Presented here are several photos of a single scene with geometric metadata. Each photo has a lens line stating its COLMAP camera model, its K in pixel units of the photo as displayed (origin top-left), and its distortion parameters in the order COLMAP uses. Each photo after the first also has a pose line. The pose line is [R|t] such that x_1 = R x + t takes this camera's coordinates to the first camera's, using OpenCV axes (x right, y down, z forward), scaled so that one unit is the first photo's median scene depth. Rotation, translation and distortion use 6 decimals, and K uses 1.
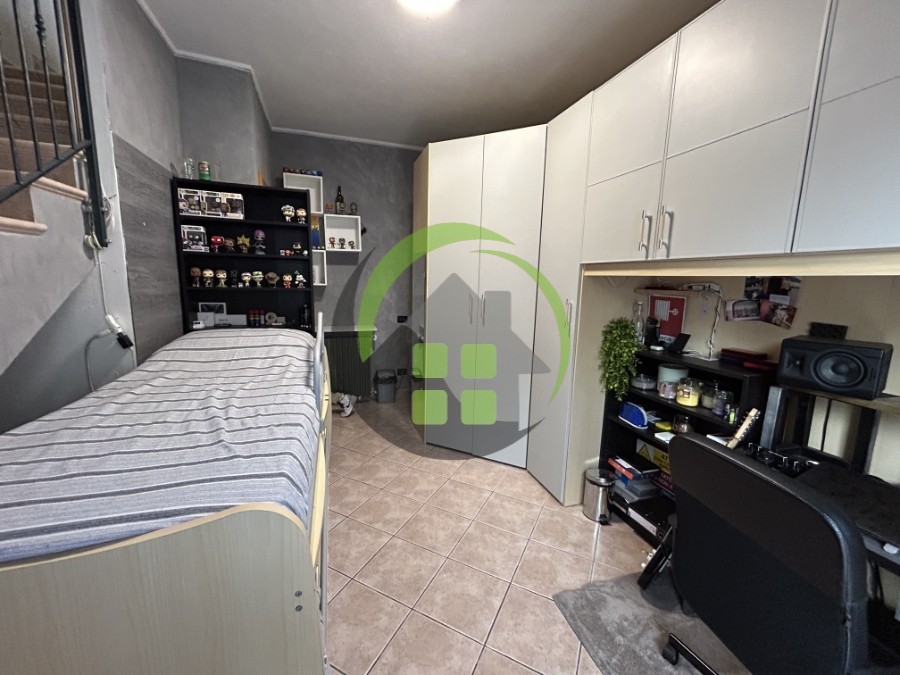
lens RADIAL K [[362.8, 0, 450.0], [0, 362.8, 338.5], [0, 0, 1]] dist [-0.002777, 0.000876]
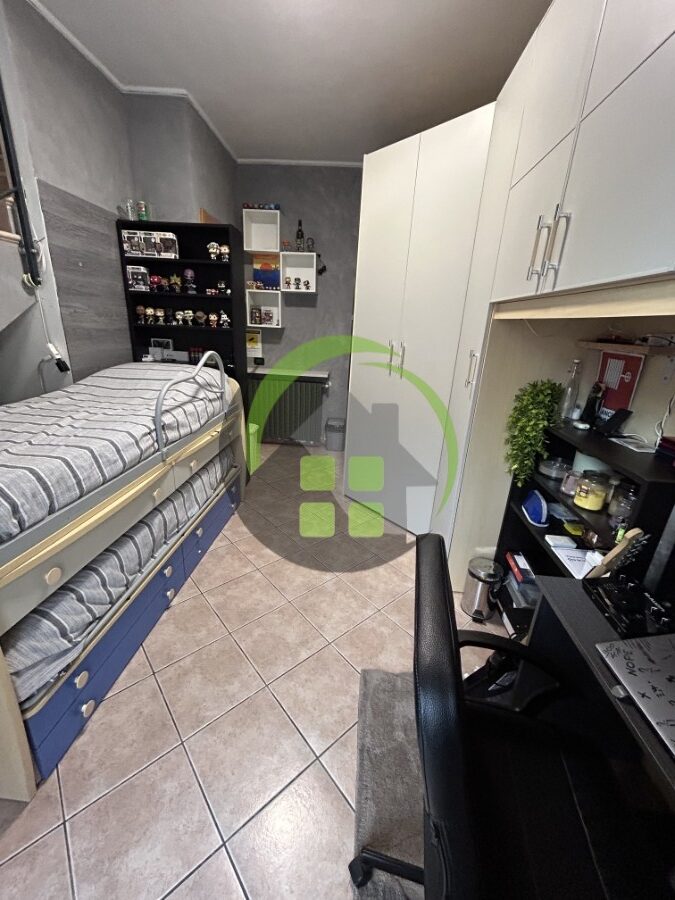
lens RADIAL K [[362.8, 0, 337.5], [0, 362.8, 450.0], [0, 0, 1]] dist [-0.002777, 0.000876]
pose [[0.925167, 0.146556, -0.350125, 0.358651], [-0.087526, 0.979963, 0.178917, -0.012001], [0.369331, -0.134883, 0.919457, 0.138083]]
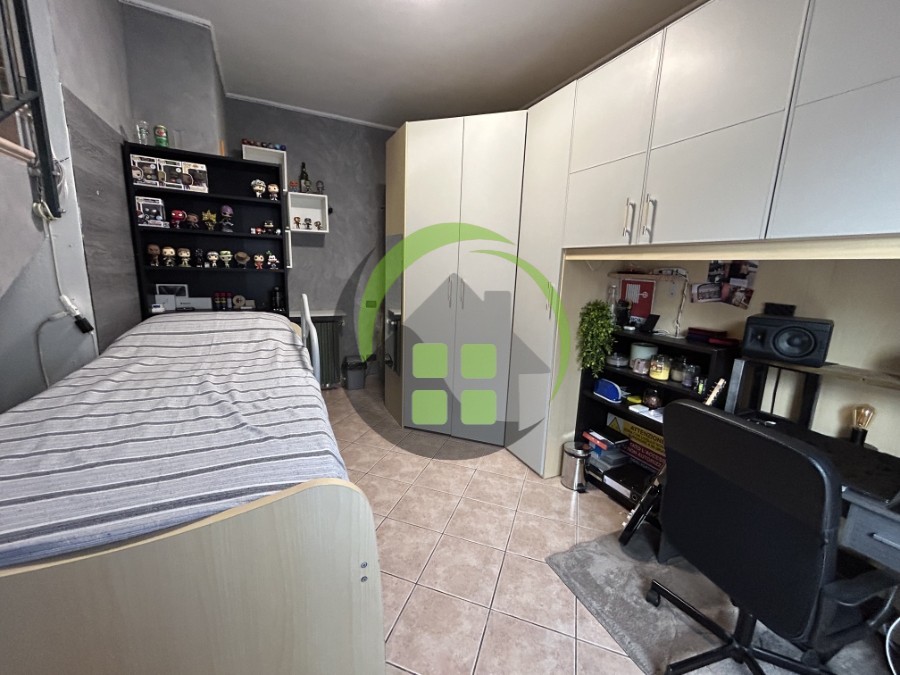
lens RADIAL K [[362.8, 0, 450.0], [0, 362.8, 338.5], [0, 0, 1]] dist [-0.002777, 0.000876]
pose [[0.991198, -0.013085, 0.131737, -0.098504], [0.008442, 0.999326, 0.035736, 0.013199], [-0.132115, -0.034309, 0.990640, -0.002858]]
